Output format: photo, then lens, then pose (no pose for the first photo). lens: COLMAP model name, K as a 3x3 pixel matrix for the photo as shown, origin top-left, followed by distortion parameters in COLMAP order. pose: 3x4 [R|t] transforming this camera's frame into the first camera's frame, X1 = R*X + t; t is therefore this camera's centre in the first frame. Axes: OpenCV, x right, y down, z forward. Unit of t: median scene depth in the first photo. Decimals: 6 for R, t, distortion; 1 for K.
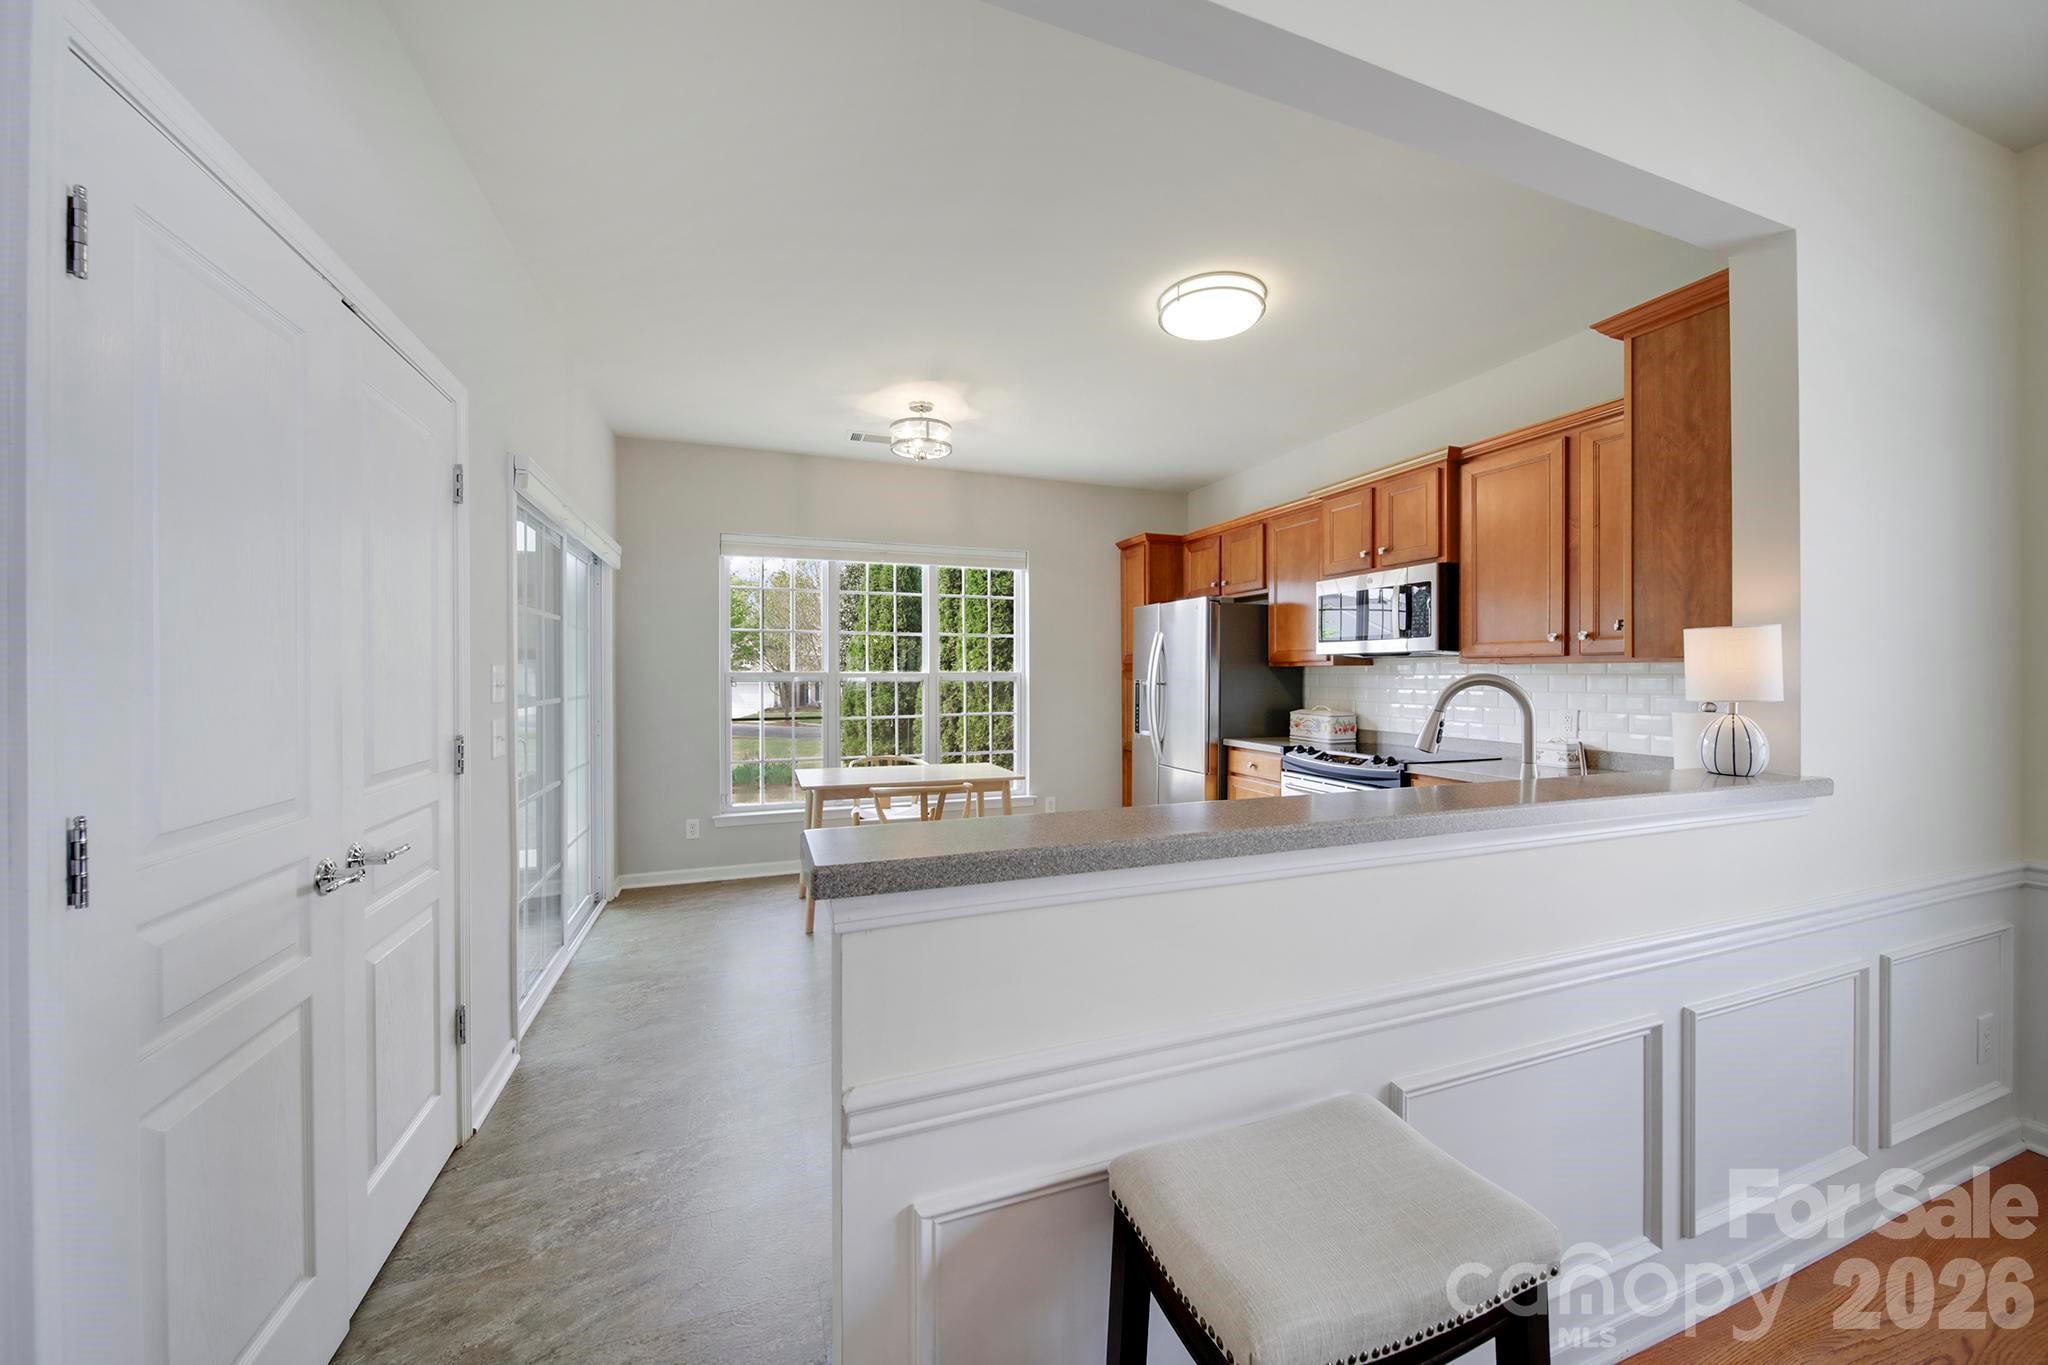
lens RADIAL K [[733.8, 0, 1027.0], [0, 733.8, 678.3], [0, 0, 1]] dist [0.001293, -0.000132]
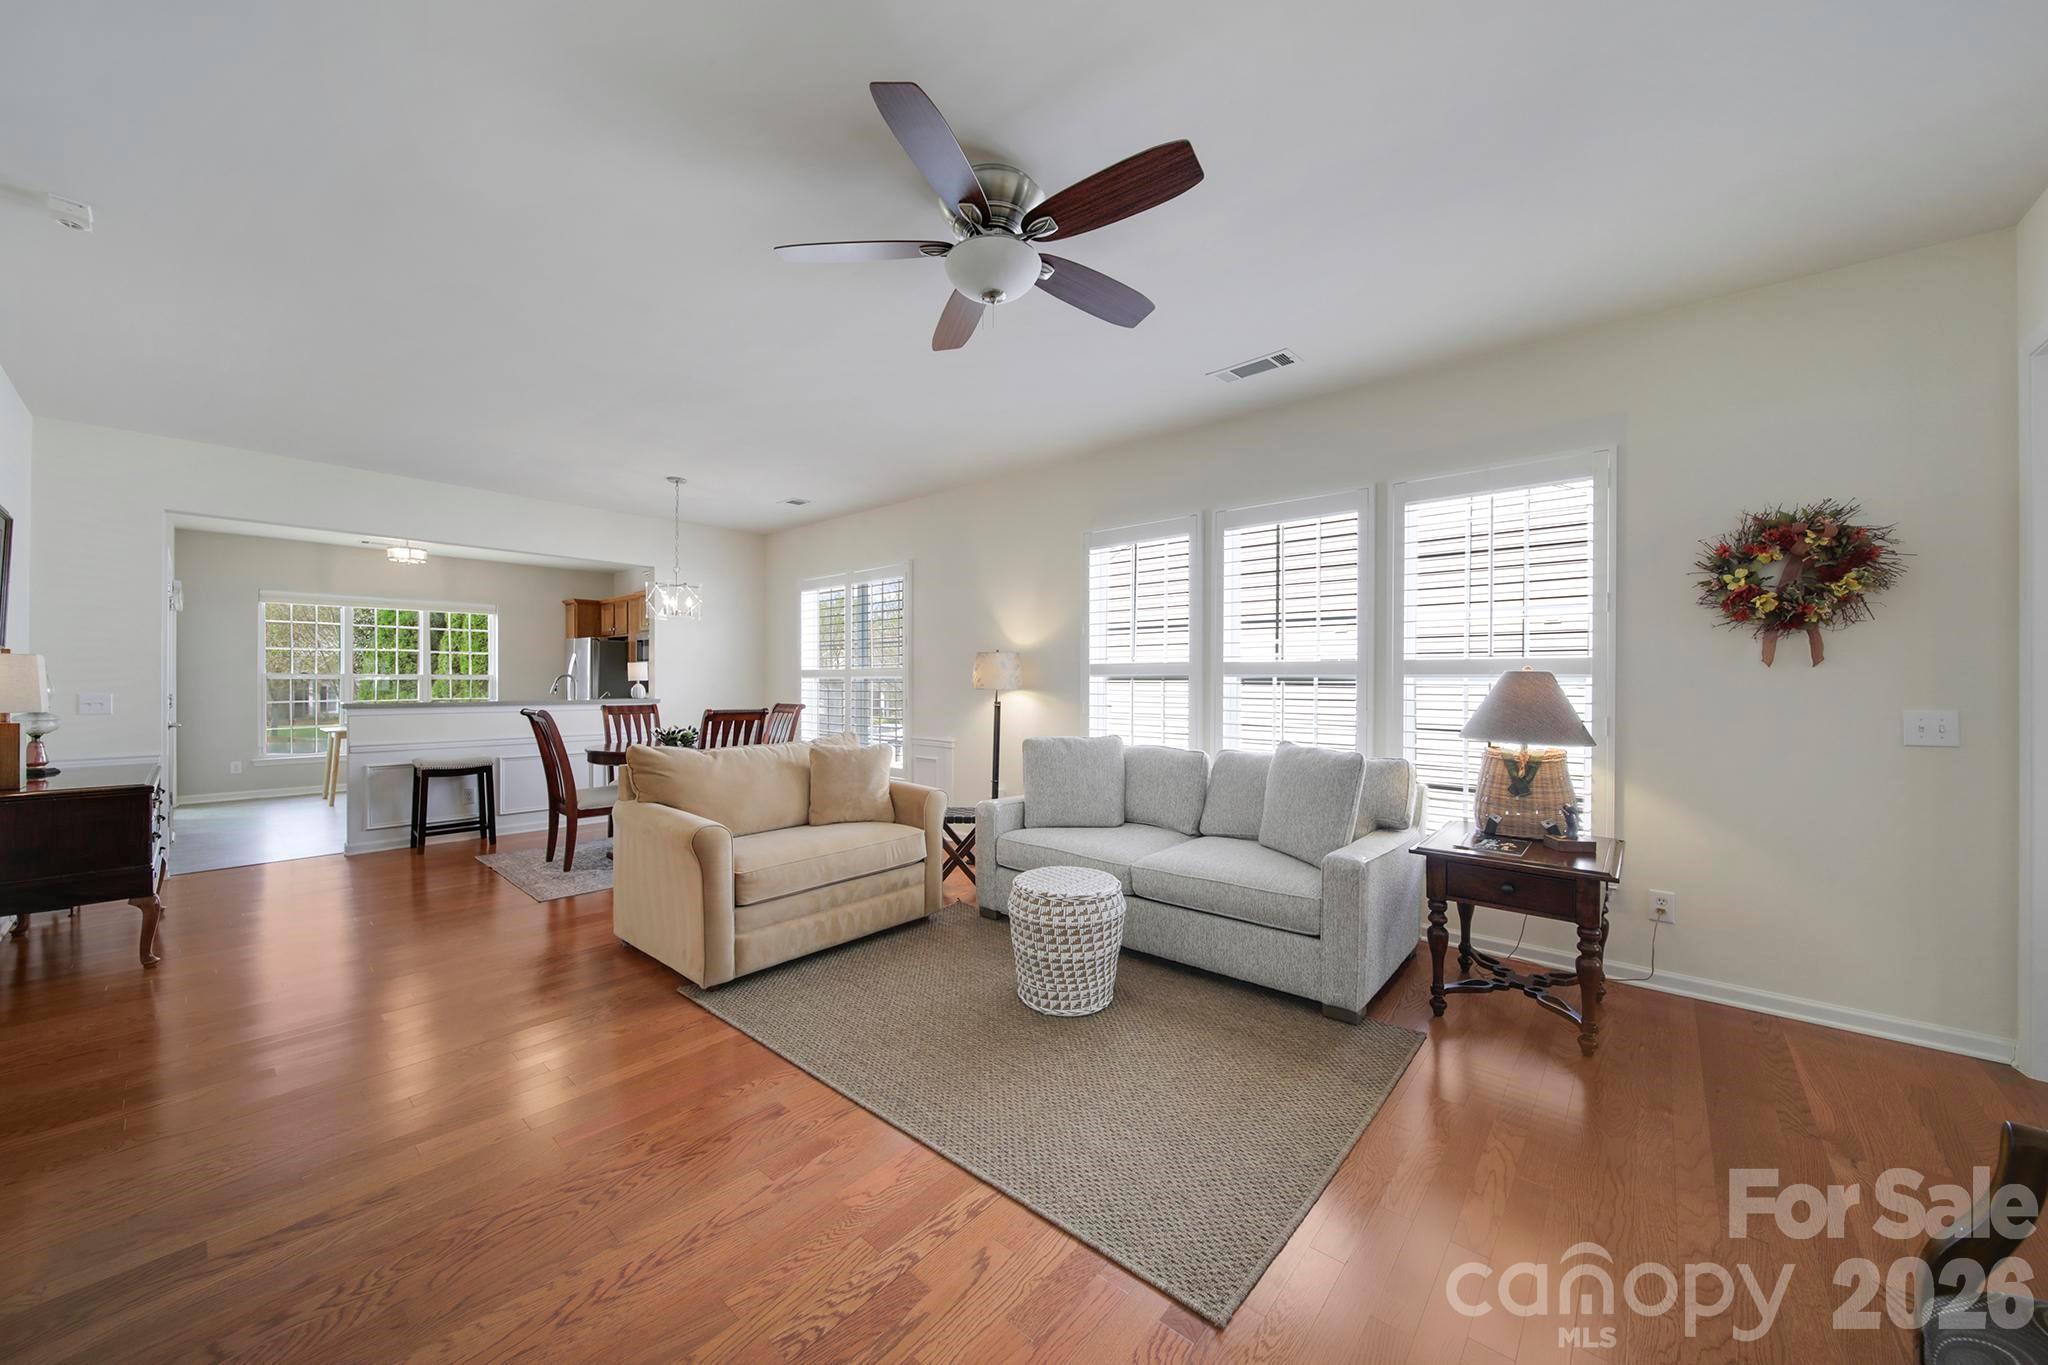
lens RADIAL K [[733.8, 0, 1011.2], [0, 733.8, 686.0], [0, 0, 1]] dist [0.001293, -0.000132]
pose [[0.889040, 0.002916, 0.457821, 0.318522], [-0.001541, 0.999993, -0.003377, 0.024098], [-0.457828, 0.002297, 0.889038, -1.200628]]
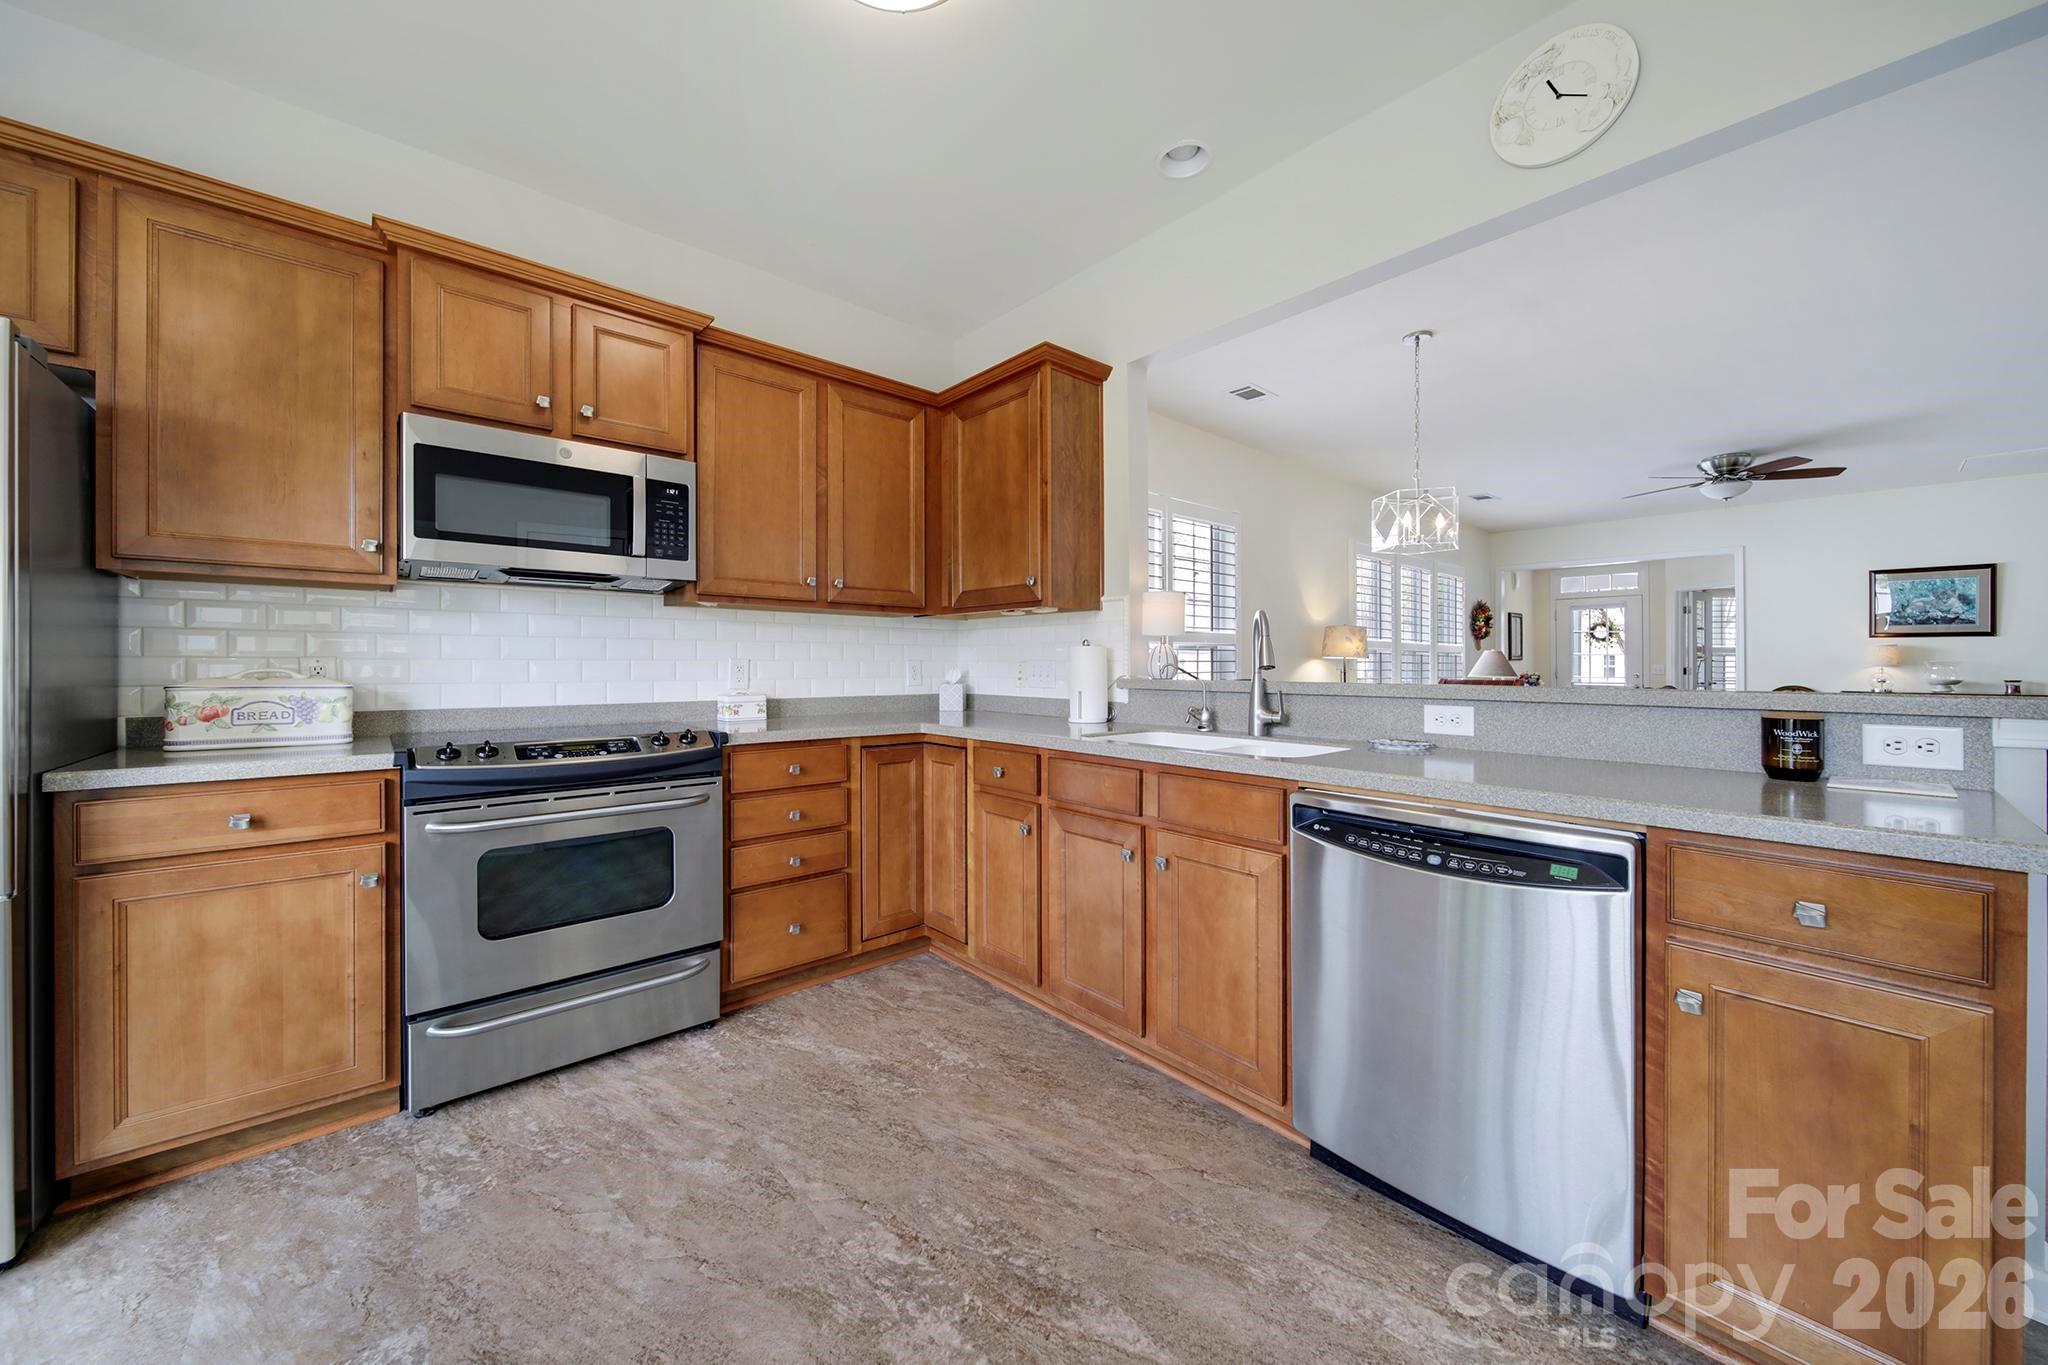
lens RADIAL K [[733.8, 0, 1014.7], [0, 733.8, 664.0], [0, 0, 1]] dist [0.001293, -0.000132]
pose [[-0.338825, -0.003634, 0.940842, -0.170798], [0.001537, 0.999989, 0.004416, 0.029606], [-0.940848, 0.002942, -0.338816, 0.645160]]
